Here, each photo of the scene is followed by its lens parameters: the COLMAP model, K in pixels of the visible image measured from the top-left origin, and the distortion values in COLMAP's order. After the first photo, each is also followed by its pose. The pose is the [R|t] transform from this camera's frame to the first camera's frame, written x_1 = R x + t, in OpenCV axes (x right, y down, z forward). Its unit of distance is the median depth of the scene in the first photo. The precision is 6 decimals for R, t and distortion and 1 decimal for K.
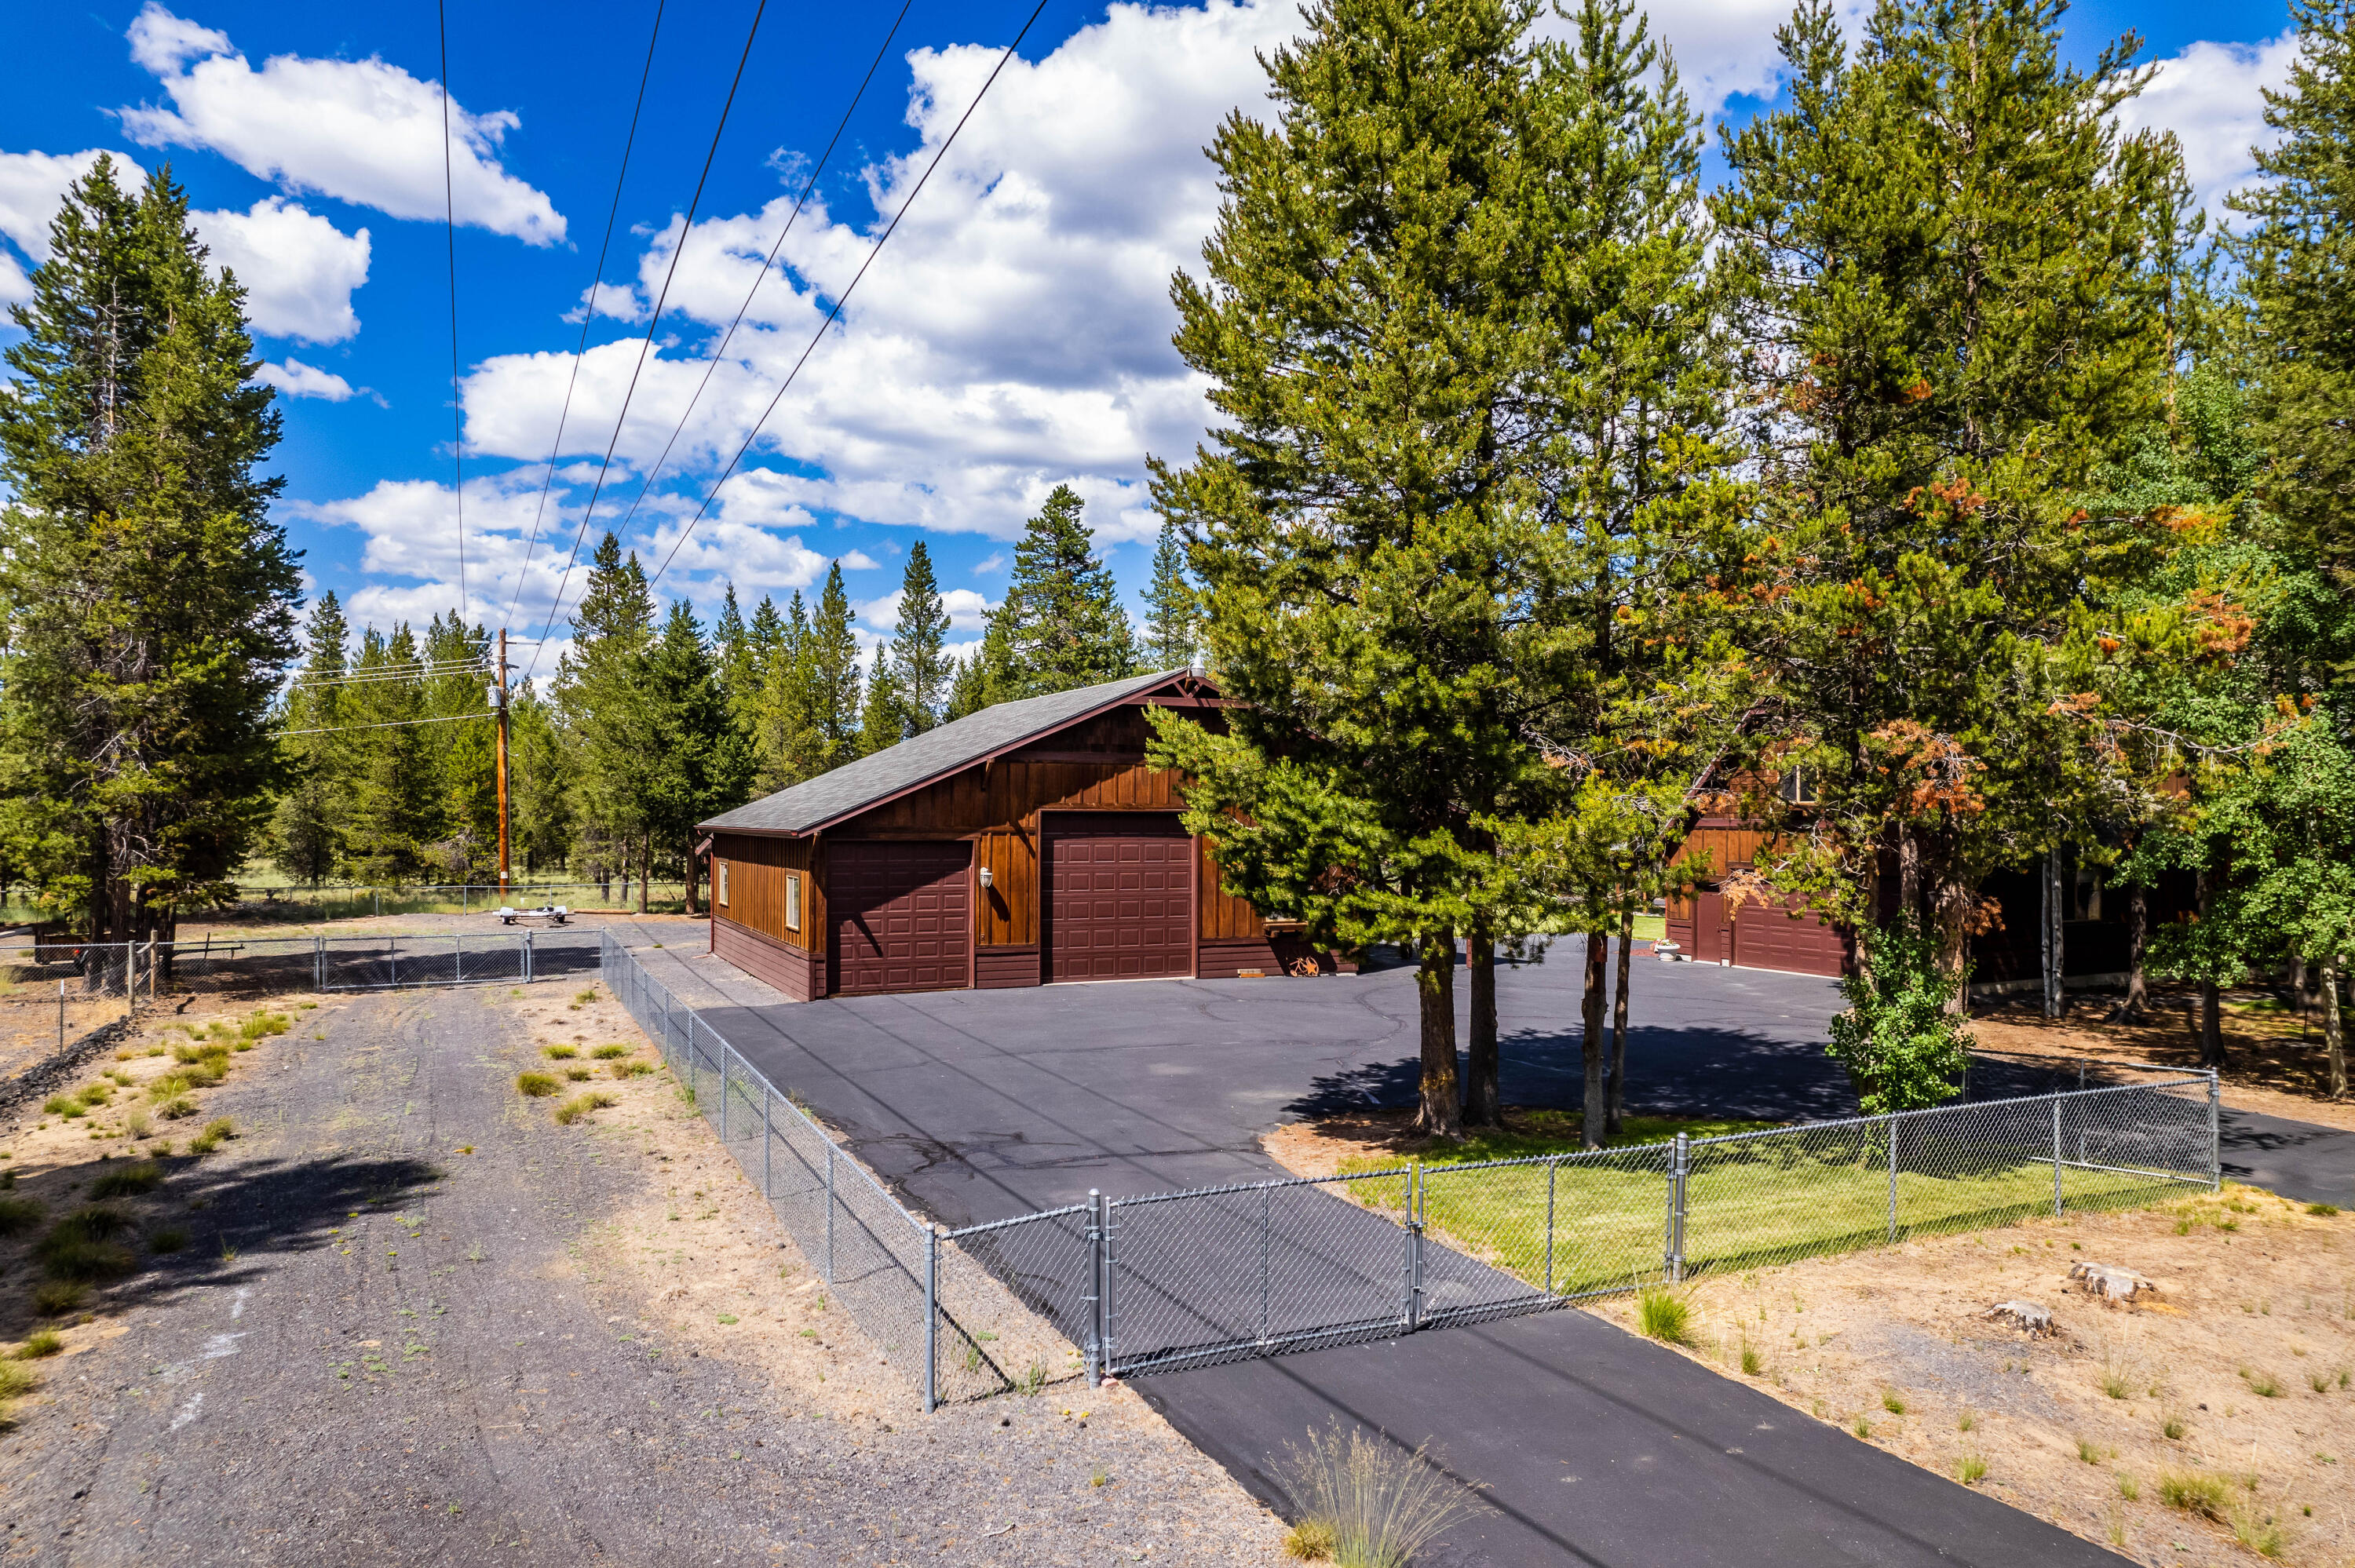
lens RADIAL K [[1494.0, 0, 1159.8], [0, 1494.0, 791.3], [0, 0, 1]] dist [-0.064771, 0.050025]
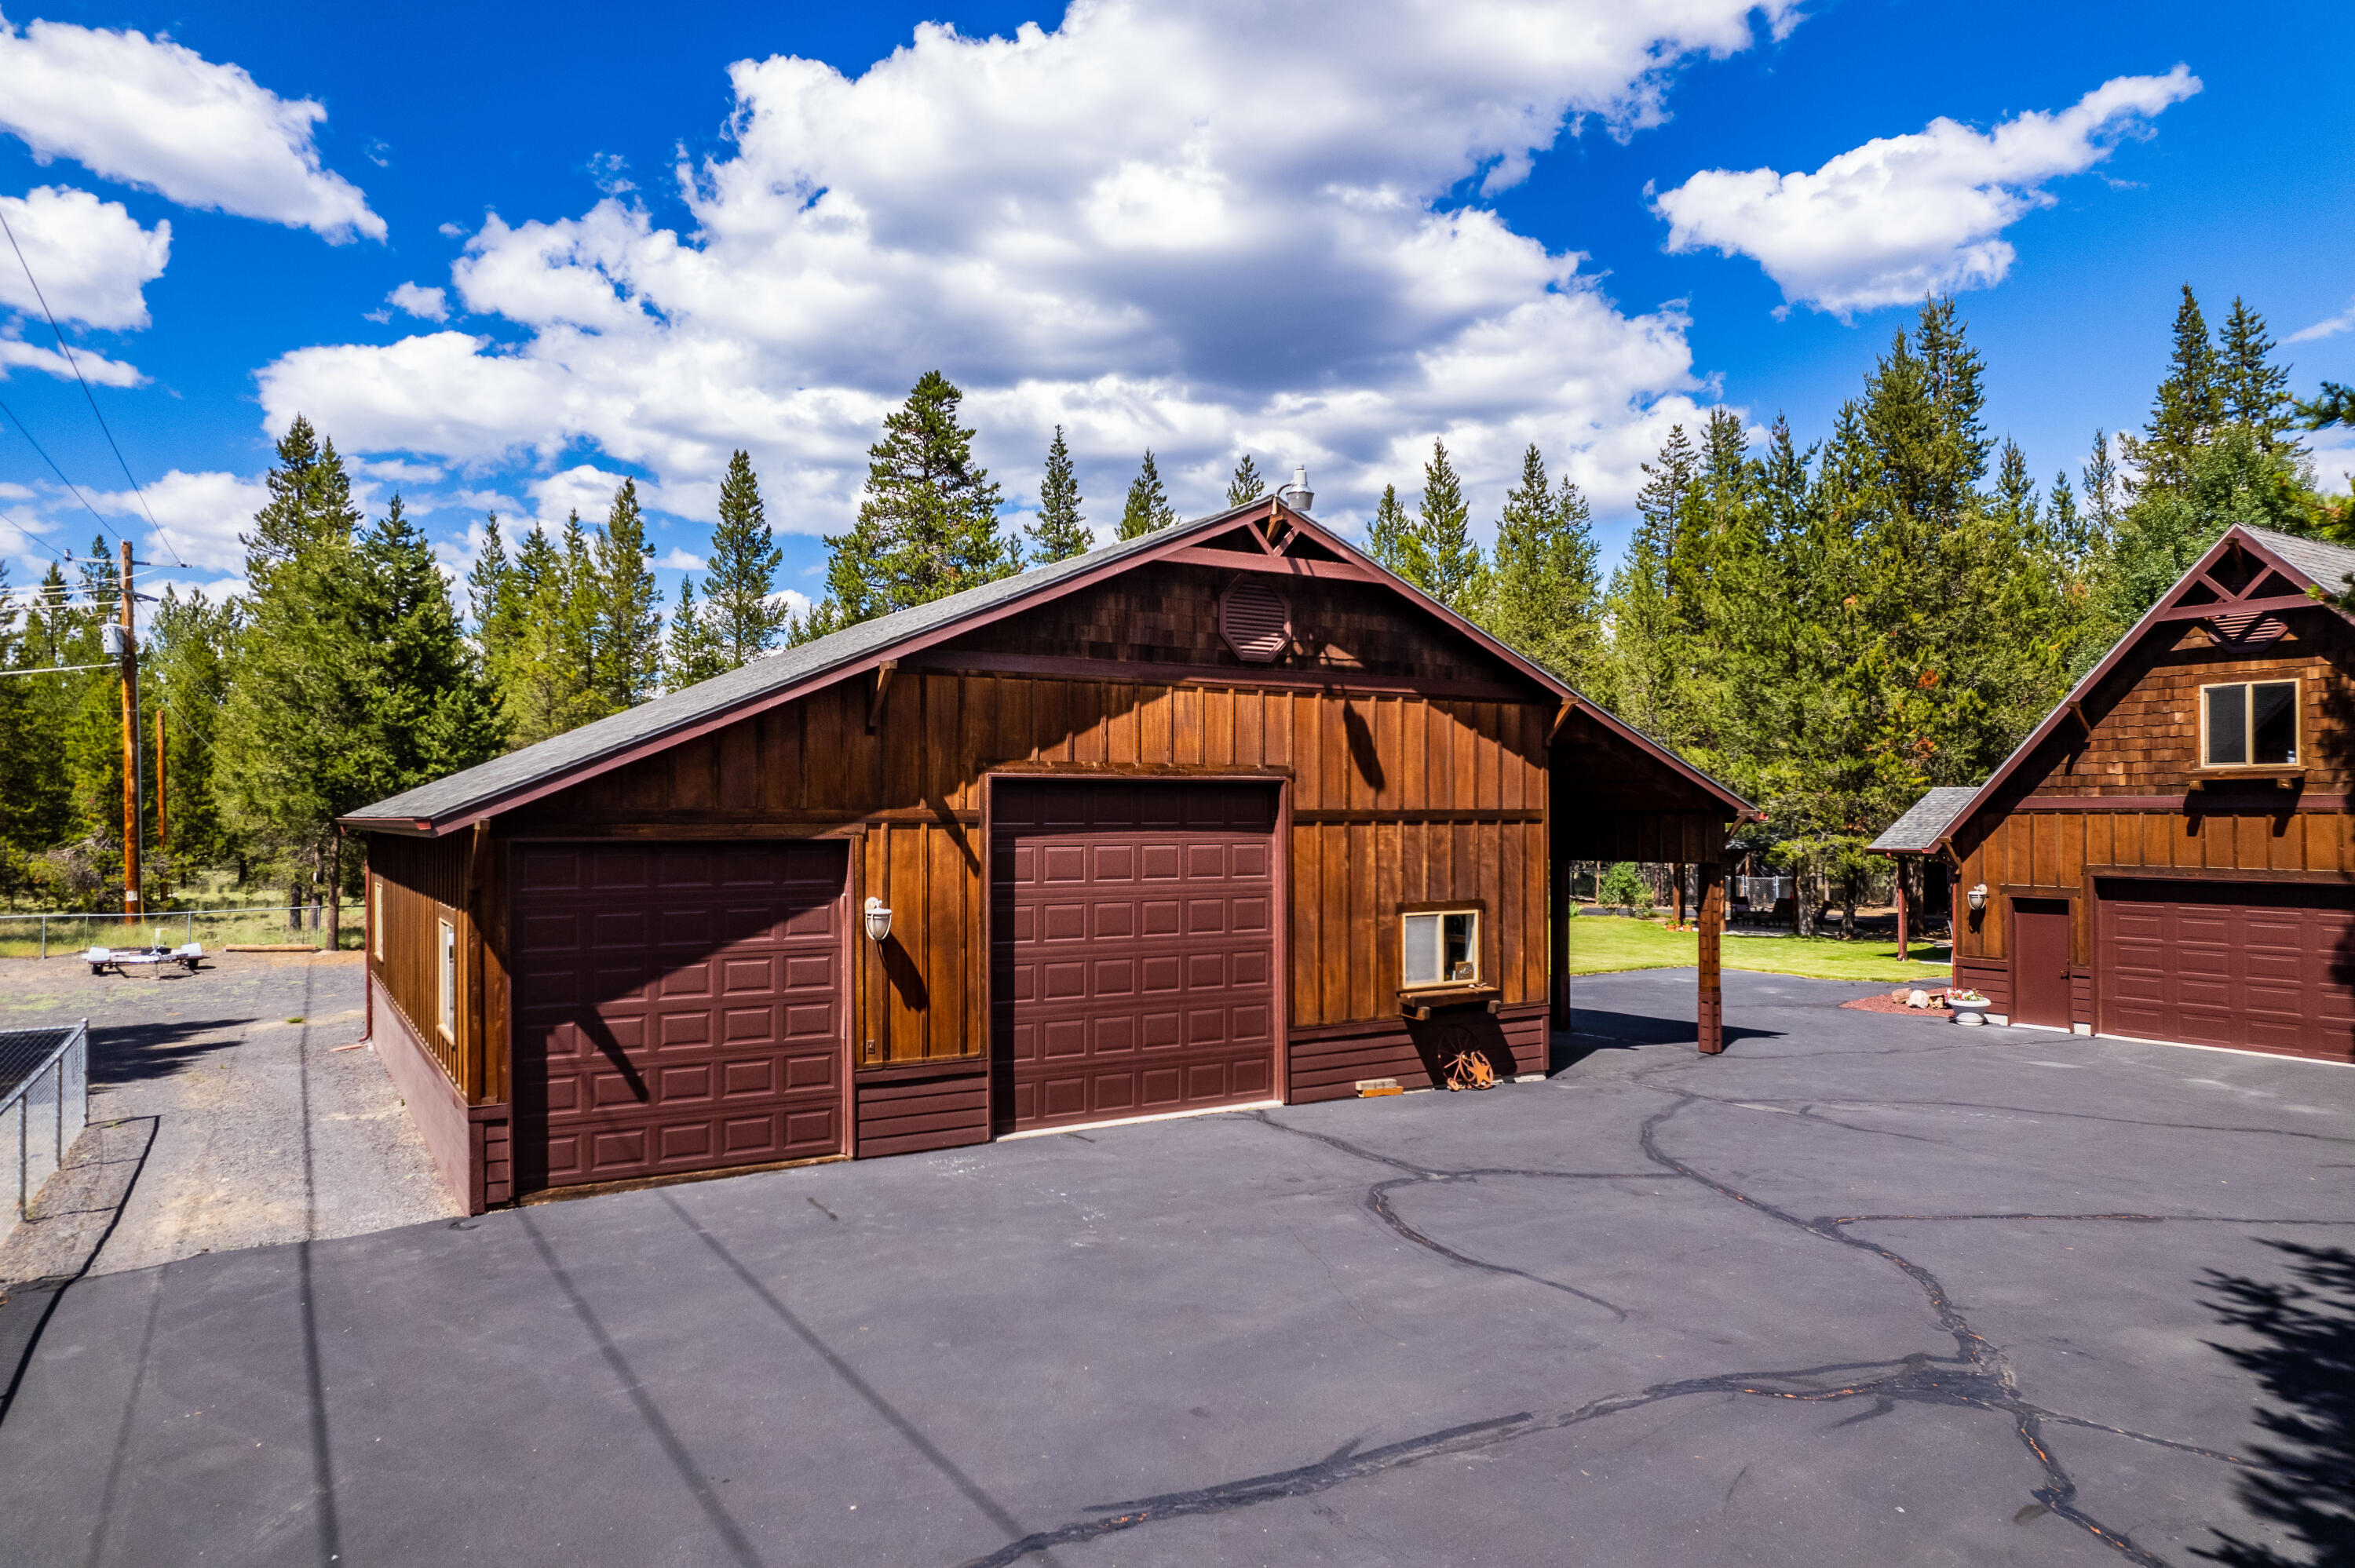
lens RADIAL K [[1494.0, 0, 1159.8], [0, 1494.0, 791.3], [0, 0, 1]] dist [-0.064771, 0.050025]
pose [[0.993641, -0.003671, 0.112539, -0.083767], [0.003642, 0.999993, 0.000460, 0.018791], [-0.112540, -0.000047, 0.993647, 0.544917]]
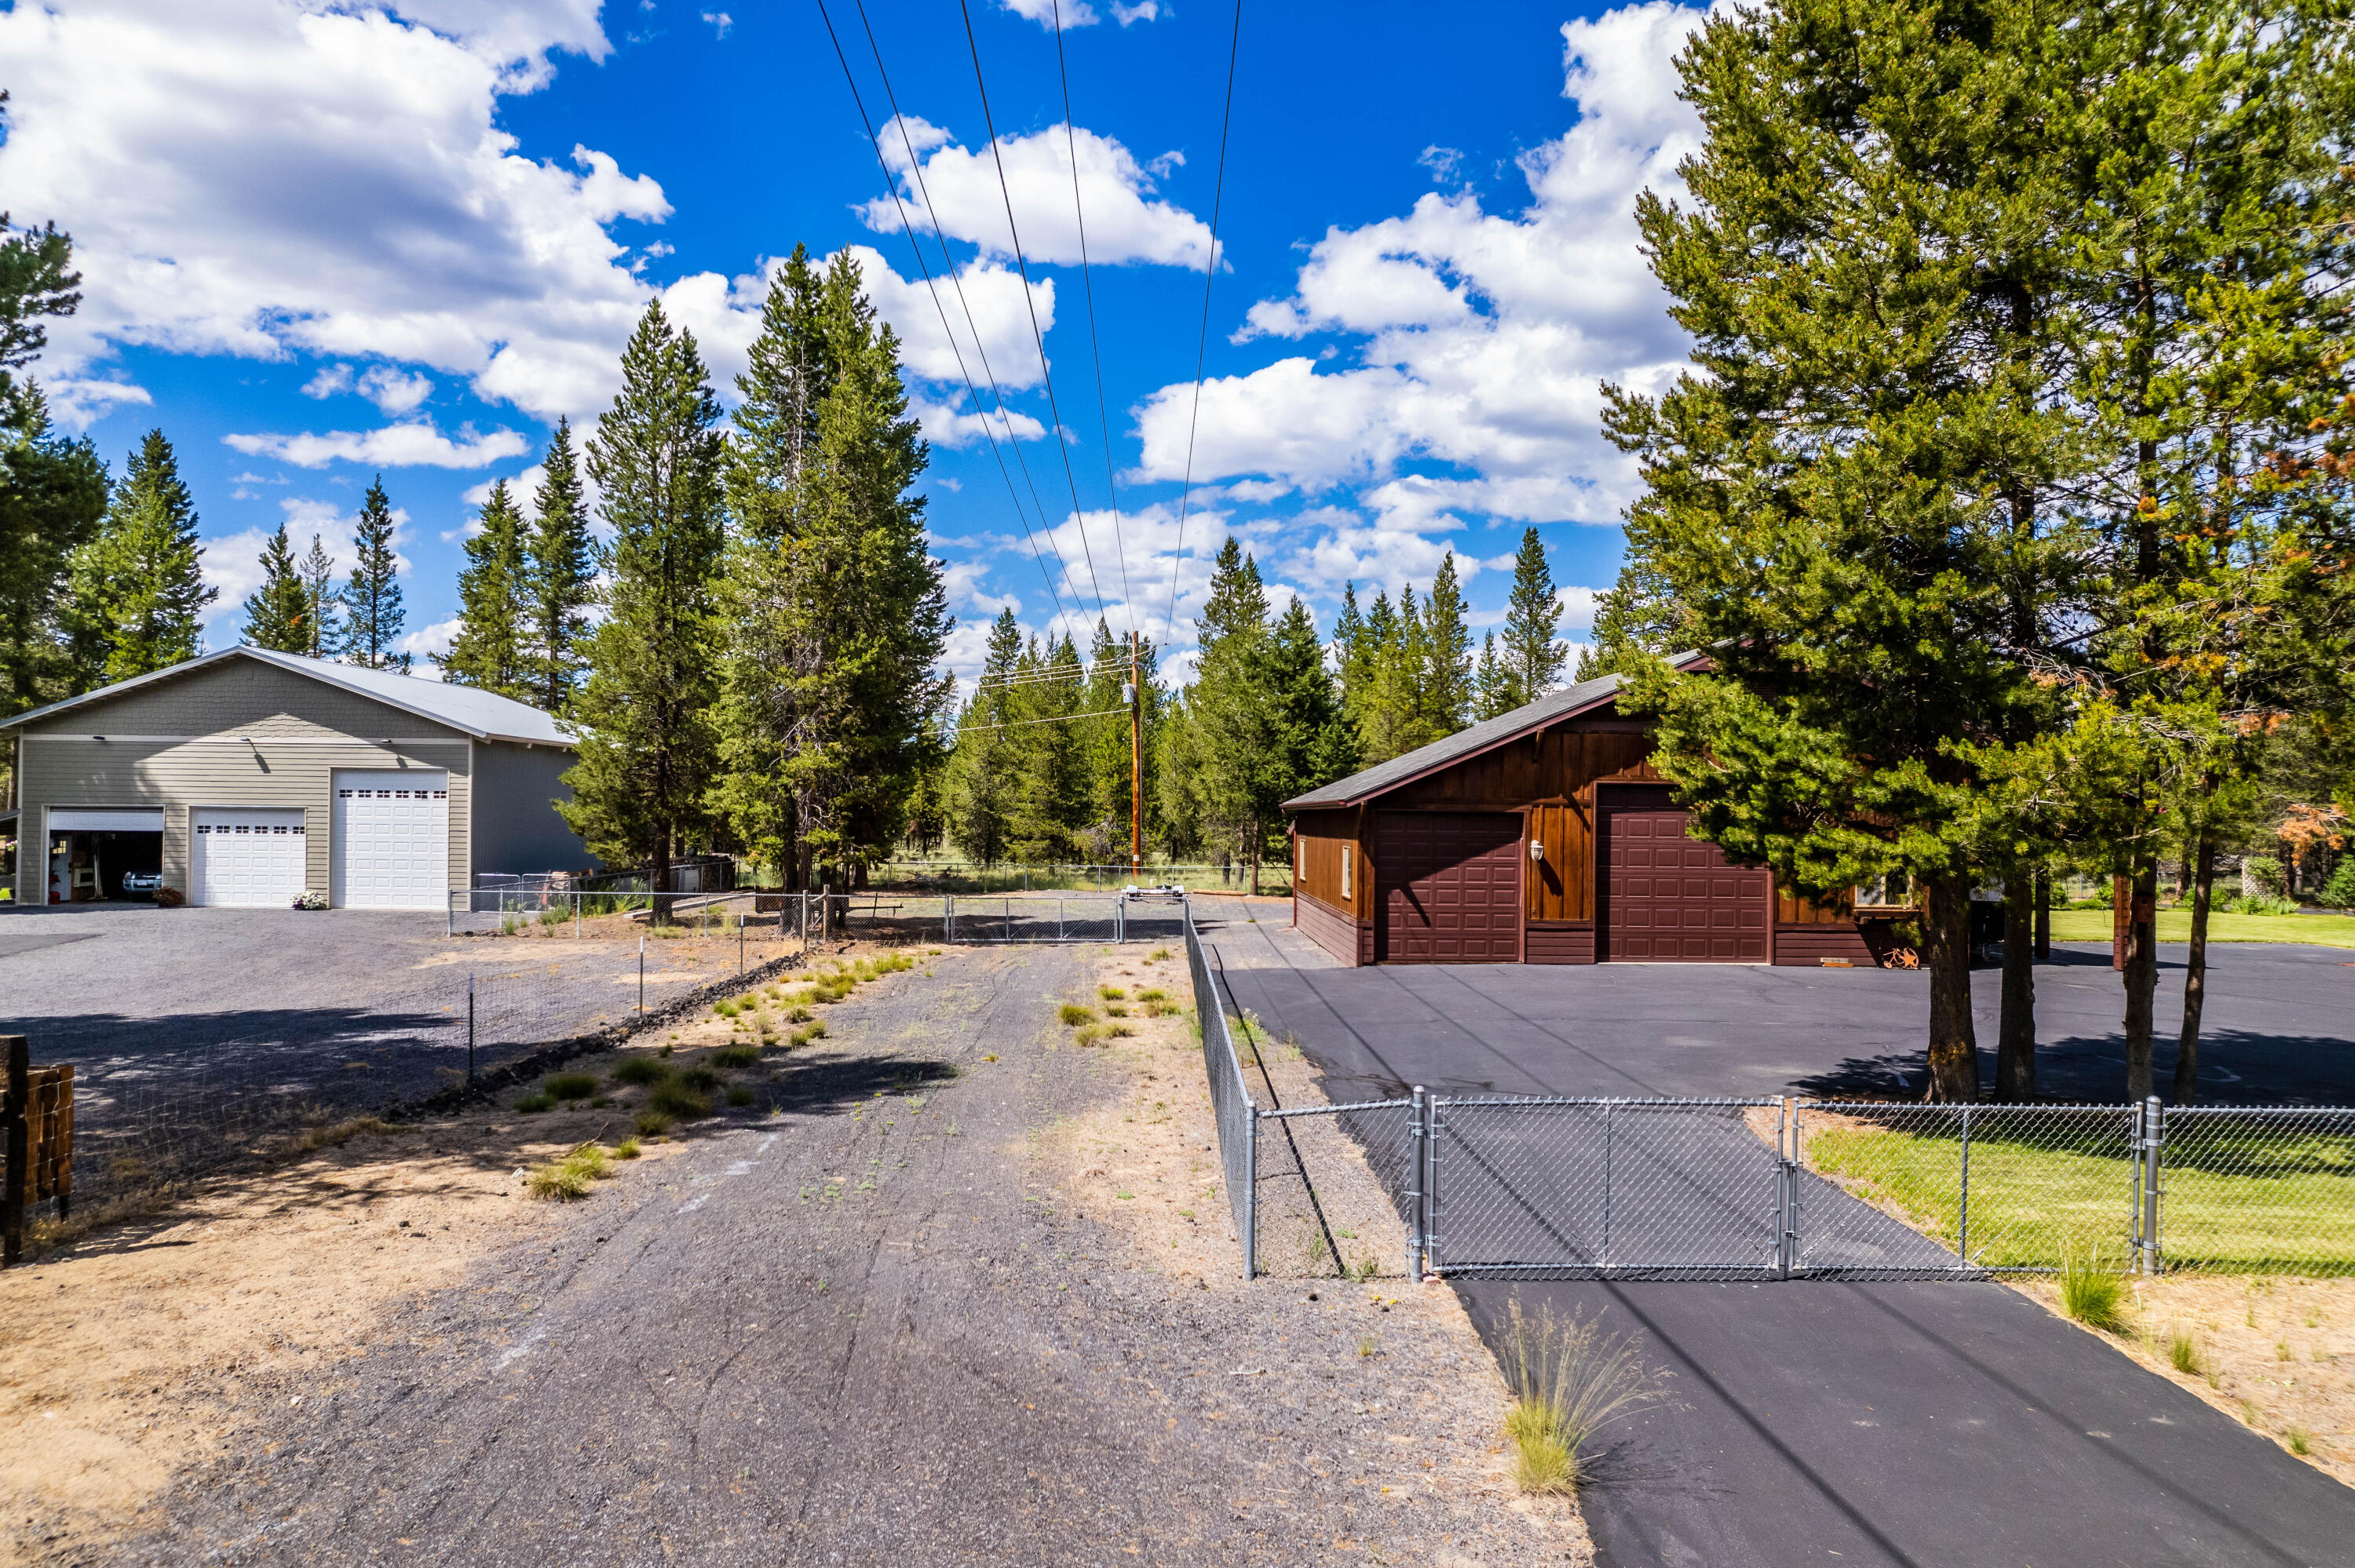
lens RADIAL K [[1513.8, 0, 1177.5], [0, 1513.8, 784.0], [0, 0, 1]] dist [-0.073630, 0.060384]
pose [[0.913717, -0.001446, -0.406348, 0.072456], [-0.001866, 0.999968, -0.007754, 0.023023], [0.406346, 0.007843, 0.913686, -0.001140]]
